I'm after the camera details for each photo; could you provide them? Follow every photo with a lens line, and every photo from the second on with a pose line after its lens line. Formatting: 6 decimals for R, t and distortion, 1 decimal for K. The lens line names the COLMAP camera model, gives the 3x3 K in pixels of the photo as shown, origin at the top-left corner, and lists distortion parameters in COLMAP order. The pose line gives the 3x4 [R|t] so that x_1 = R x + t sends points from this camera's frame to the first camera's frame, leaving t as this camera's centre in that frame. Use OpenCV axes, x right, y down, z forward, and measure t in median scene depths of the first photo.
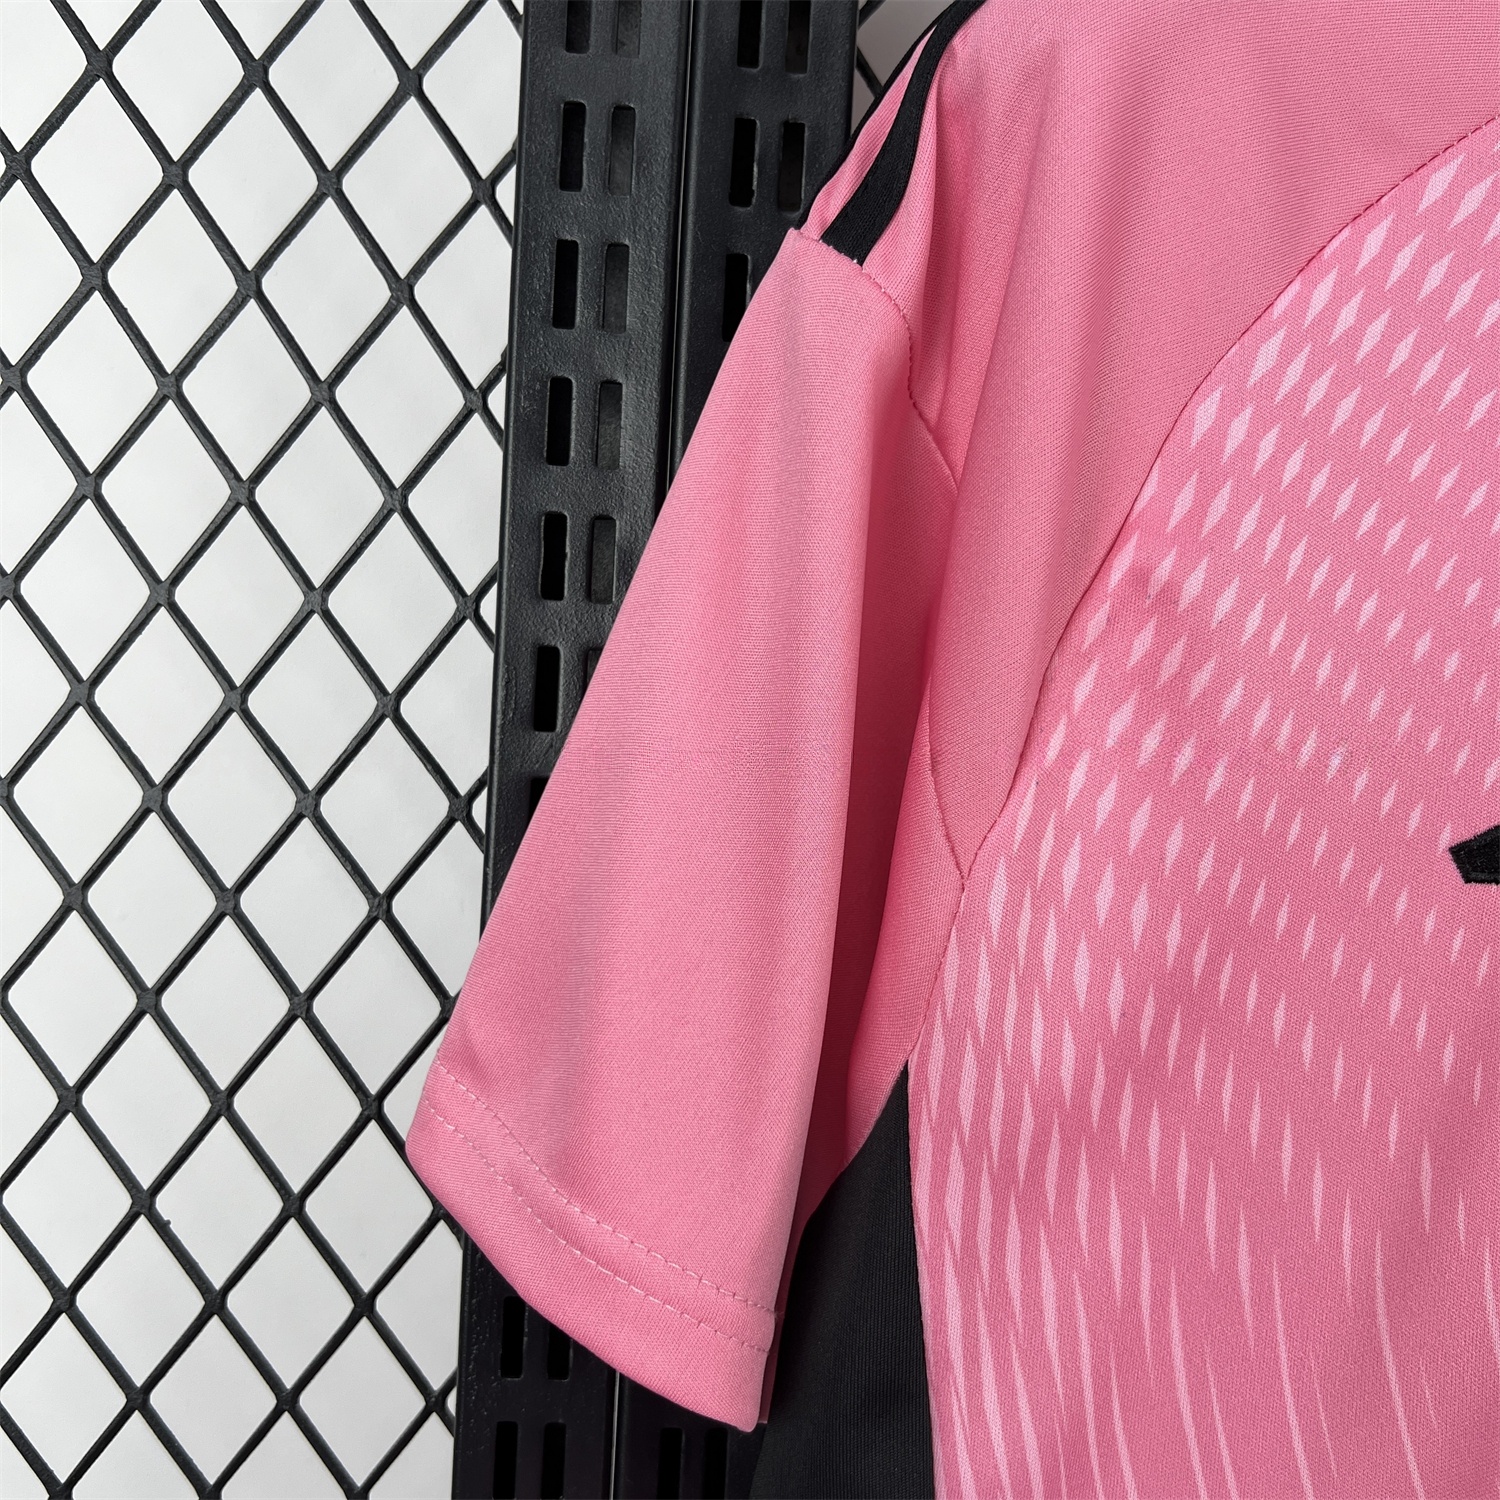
lens RADIAL K [[1481.7, 0, 786.4], [0, 1481.7, 793.6], [0, 0, 1]] dist [-0.004908, 0.000000]
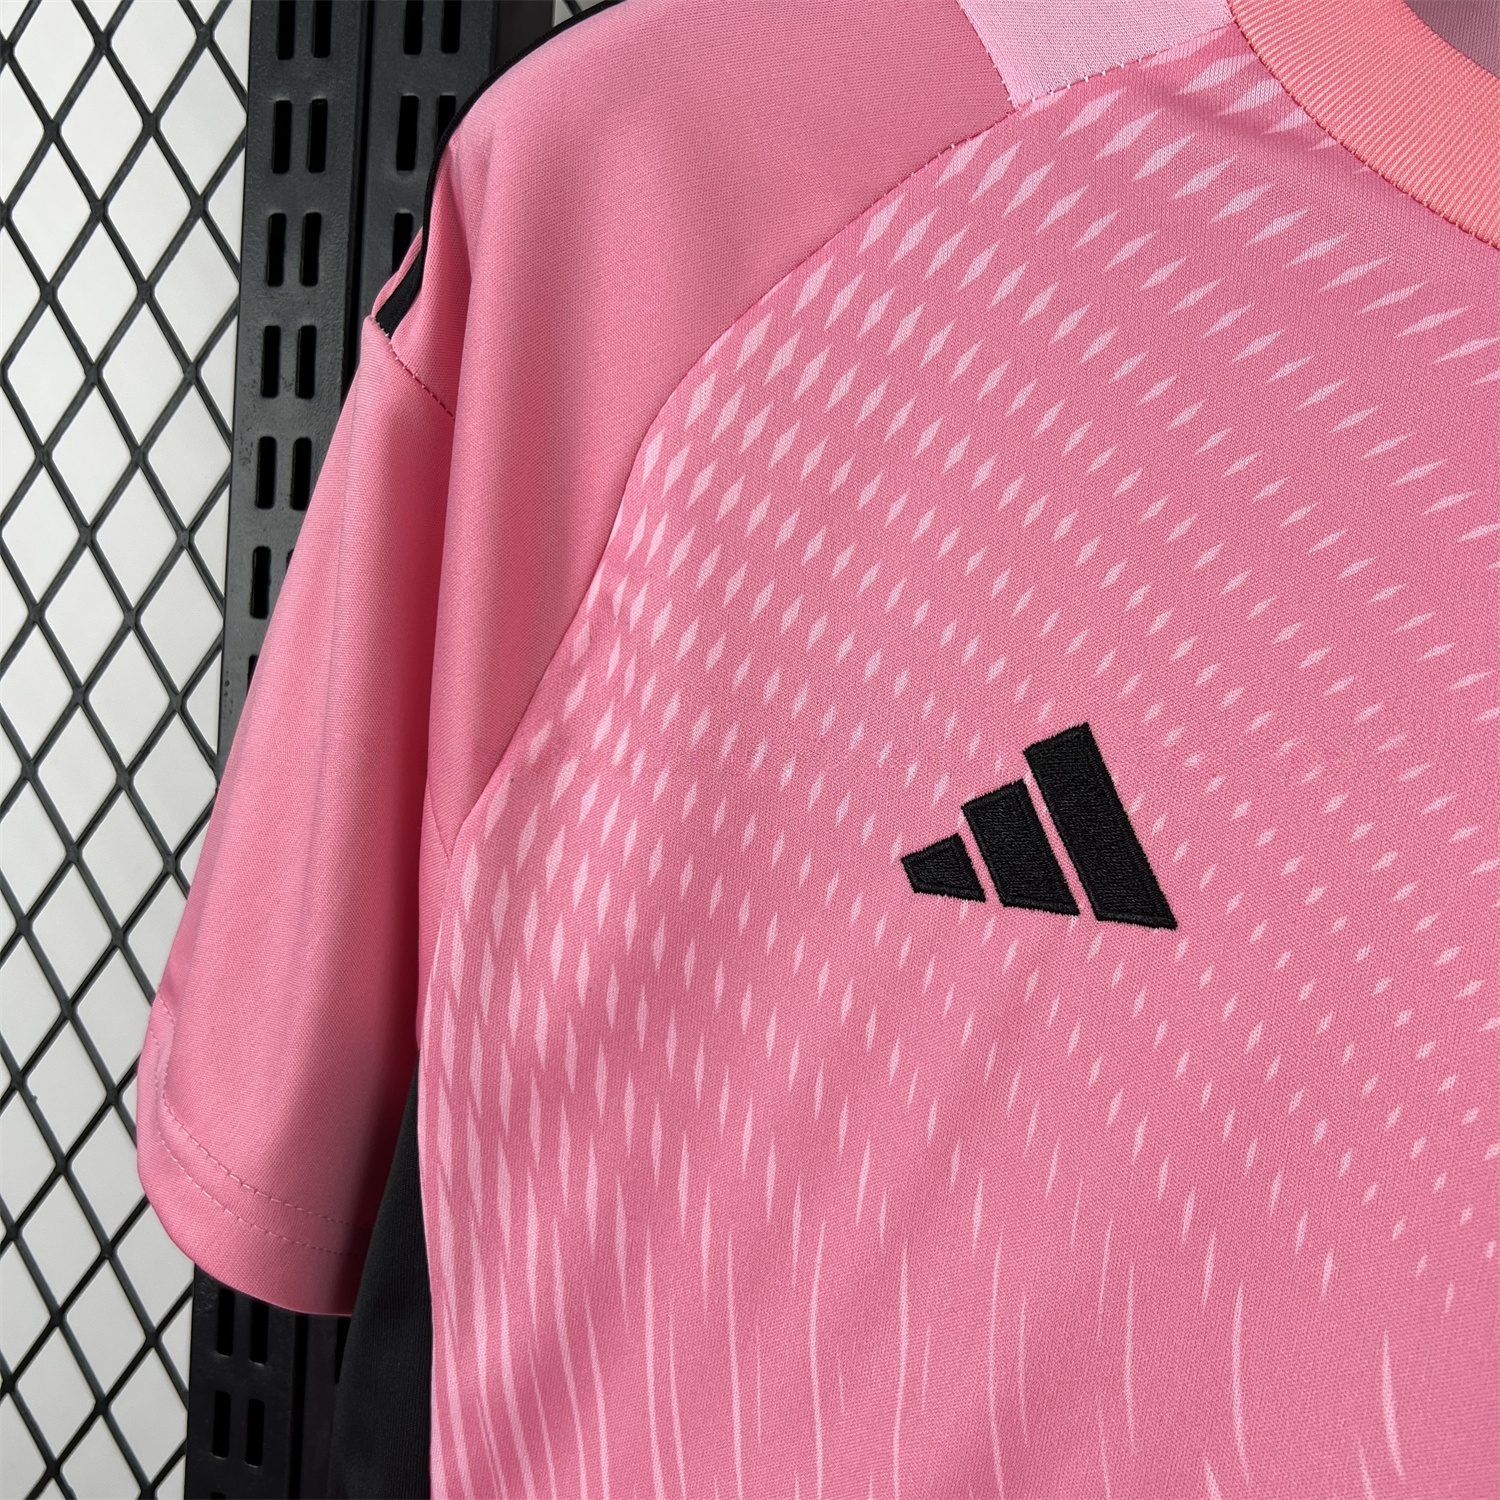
lens RADIAL K [[1481.7, 0, 749.8], [0, 1481.7, 755.7], [0, 0, 1]] dist [-0.004908, 0.000000]
pose [[0.944048, 0.033218, -0.328131, 0.700471], [-0.039125, 0.999169, -0.011415, -0.019457], [0.327479, 0.023614, 0.944563, -0.019775]]
